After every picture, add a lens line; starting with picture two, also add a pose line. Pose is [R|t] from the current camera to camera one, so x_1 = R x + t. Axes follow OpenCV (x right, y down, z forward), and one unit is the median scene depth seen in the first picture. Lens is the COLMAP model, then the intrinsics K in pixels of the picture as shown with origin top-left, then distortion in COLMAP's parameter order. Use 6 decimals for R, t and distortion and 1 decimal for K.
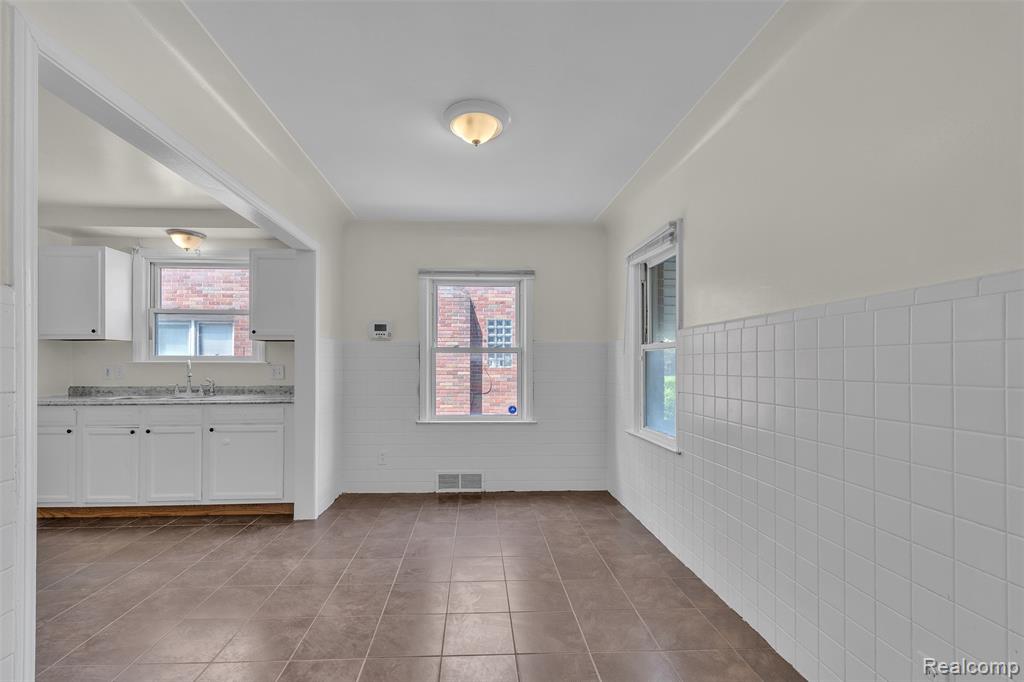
lens RADIAL K [[442.2, 0, 493.6], [0, 442.2, 362.0], [0, 0, 1]] dist [0.001636, 0.000254]
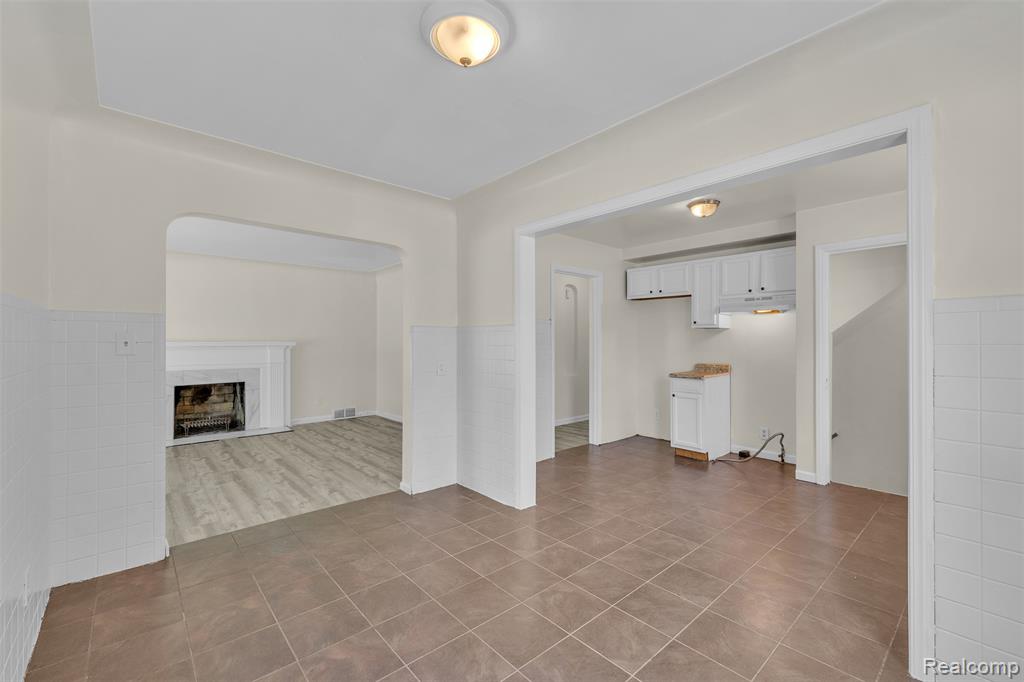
lens RADIAL K [[430.9, 0, 512.0], [0, 430.9, 341.0], [0, 0, 1]] dist [0.004756, 0.000177]
pose [[-0.778395, -0.005723, -0.627749, 0.213644], [0.001642, 0.999936, -0.011152, -0.008208], [0.627773, -0.009712, -0.778336, 0.965528]]
